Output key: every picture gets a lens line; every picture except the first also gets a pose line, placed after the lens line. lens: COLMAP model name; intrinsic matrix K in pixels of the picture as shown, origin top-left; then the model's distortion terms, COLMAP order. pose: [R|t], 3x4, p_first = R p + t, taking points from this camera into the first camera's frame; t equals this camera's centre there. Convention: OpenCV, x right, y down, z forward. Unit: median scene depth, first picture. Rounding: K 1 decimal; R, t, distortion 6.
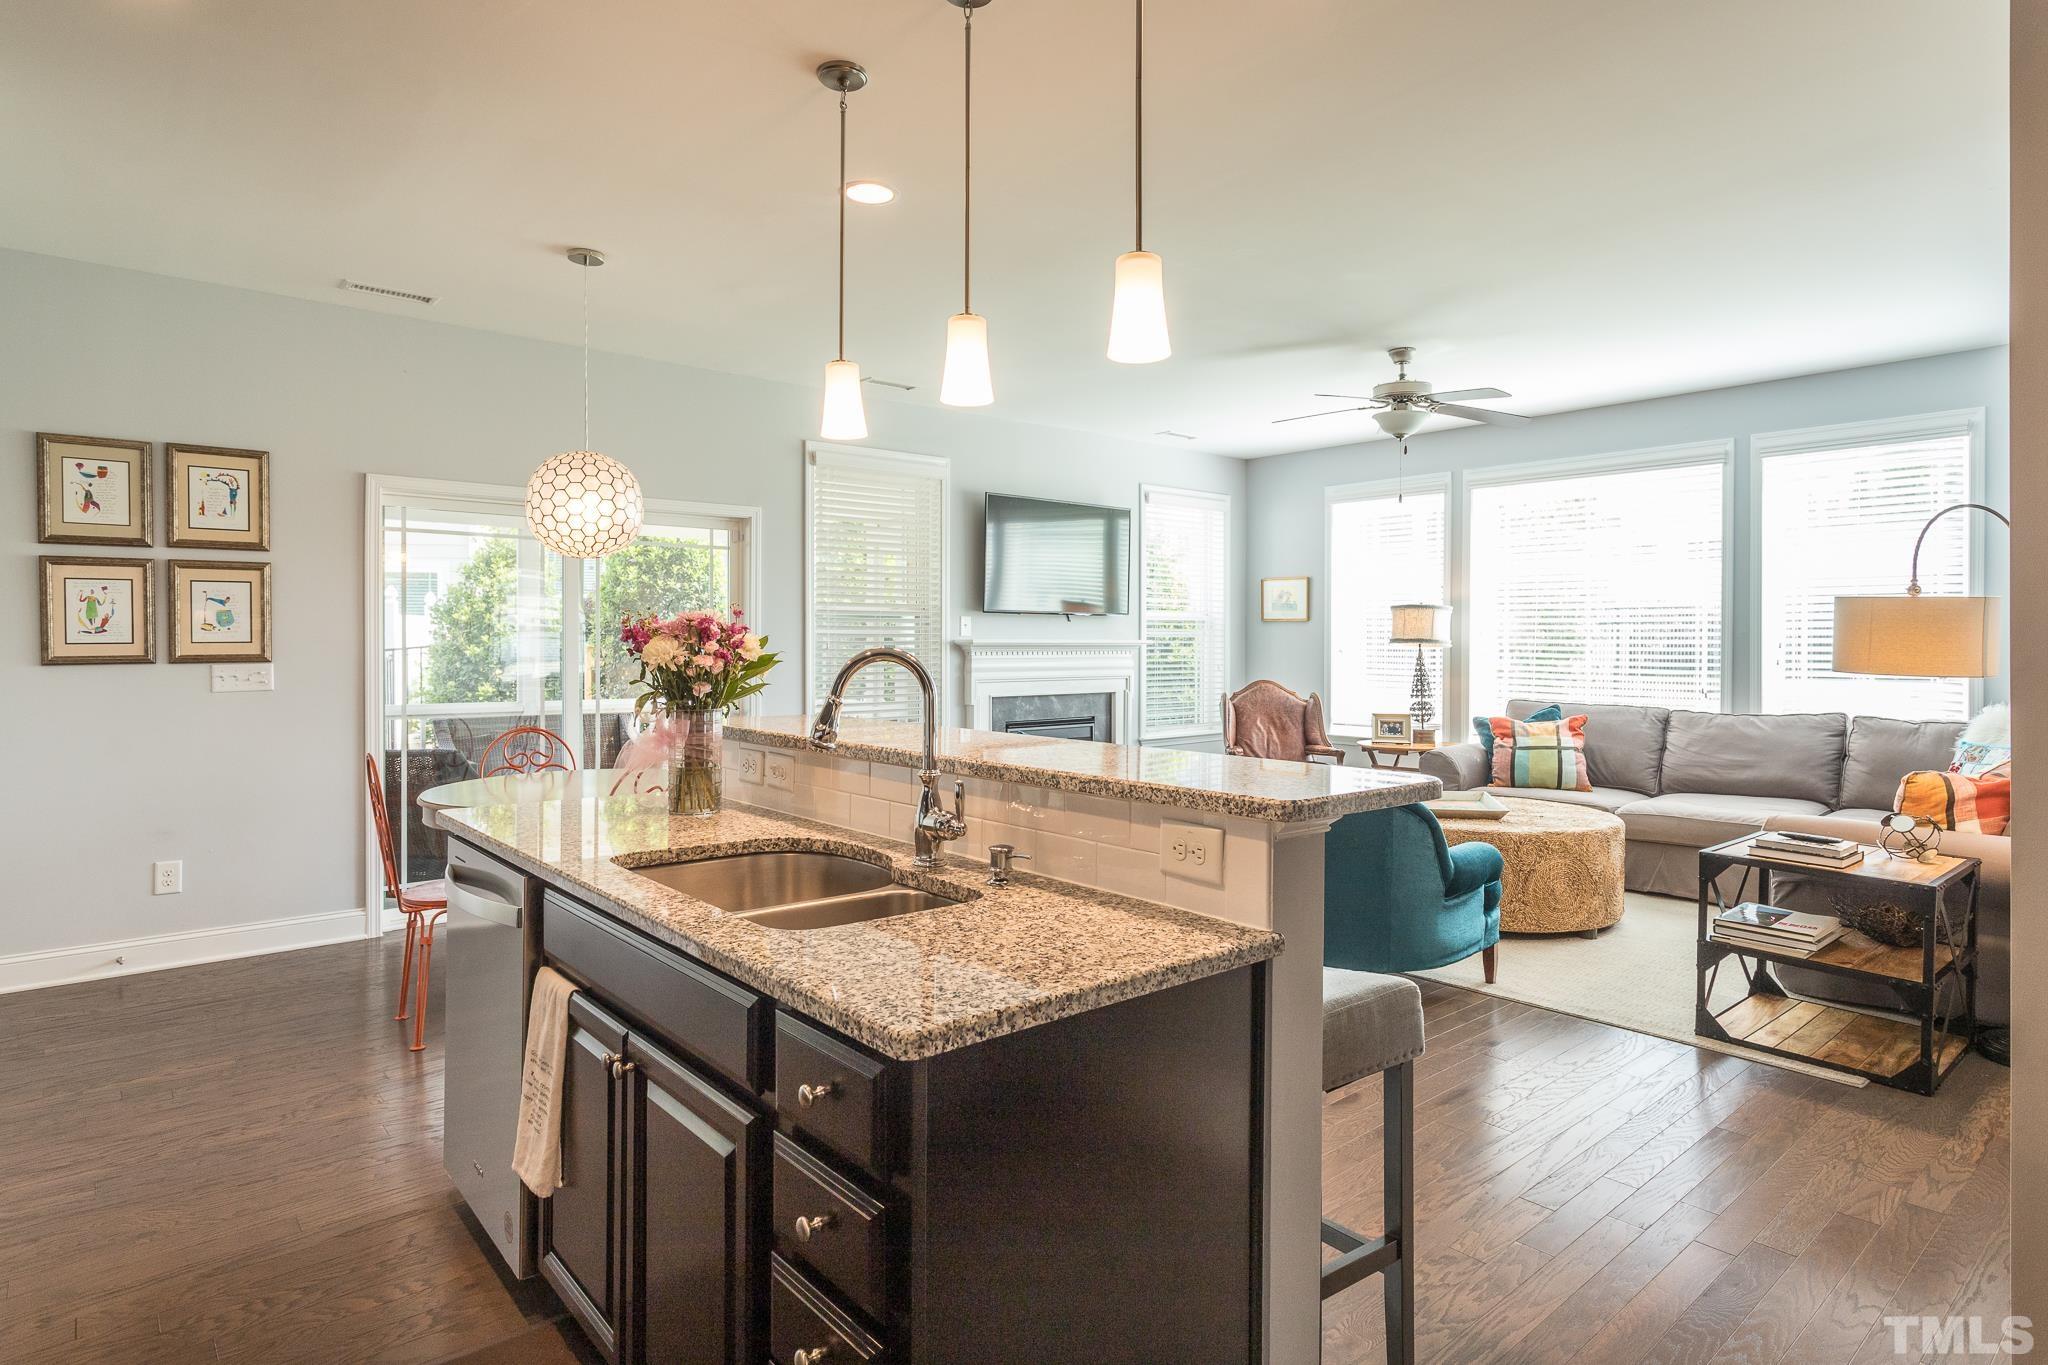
lens RADIAL K [[1118.7, 0, 1024.0], [0, 1118.7, 682.5], [0, 0, 1]] dist [0.004954, 0.000008]
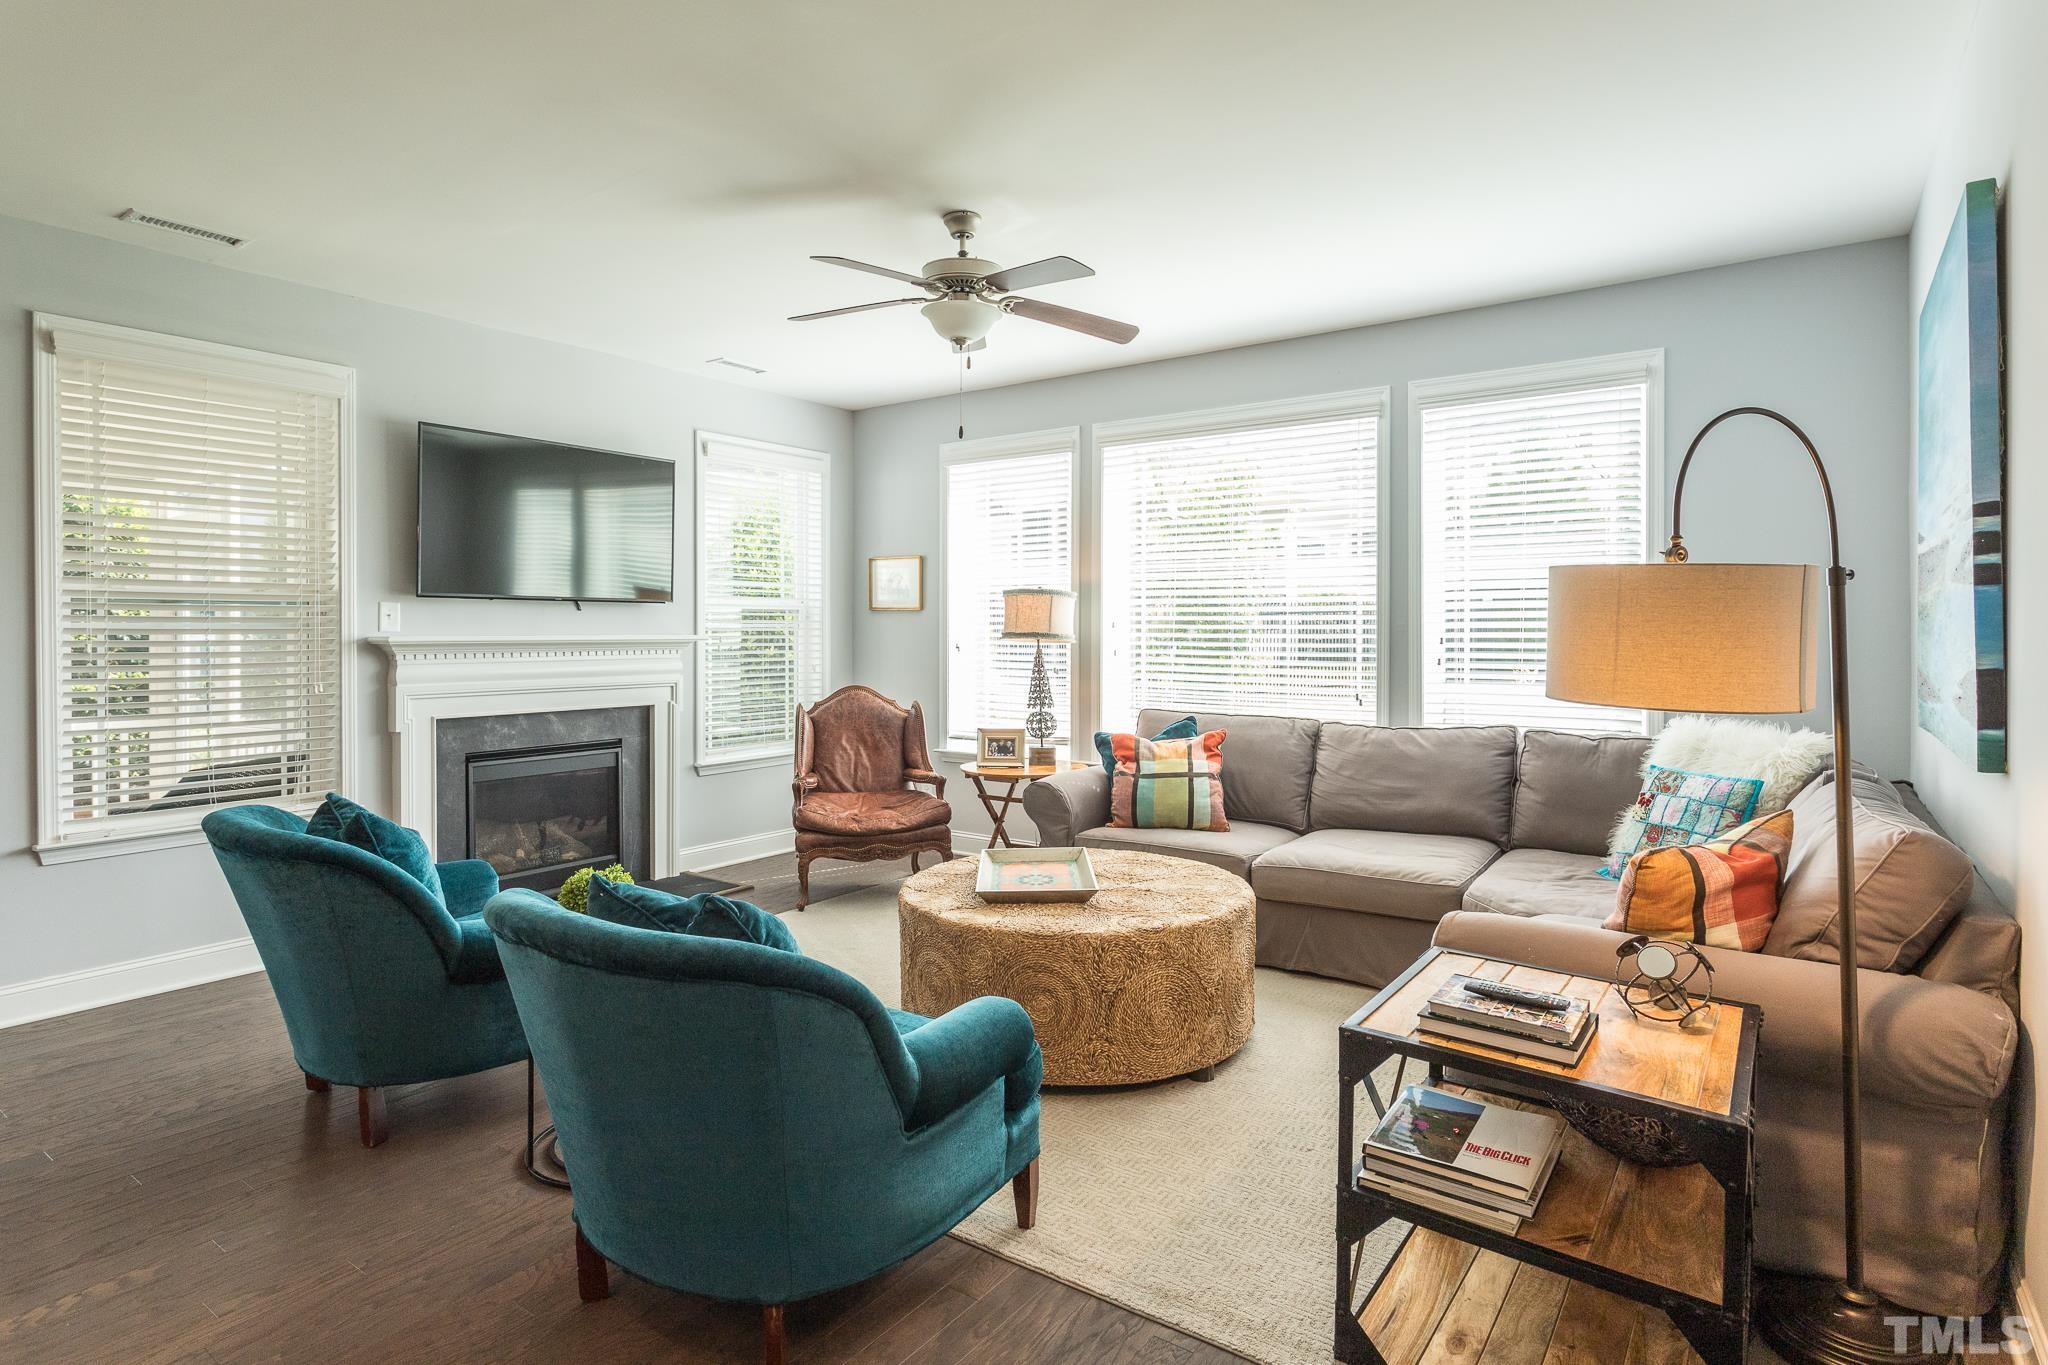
lens RADIAL K [[1046.3, 0, 1028.2], [0, 1046.3, 691.0], [0, 0, 1]] dist [-0.001395, 0.000767]
pose [[0.972970, -0.015886, 0.230386, 0.200055], [0.011156, 0.999700, 0.021822, -0.016170], [-0.230663, -0.018662, 0.972855, 0.318831]]
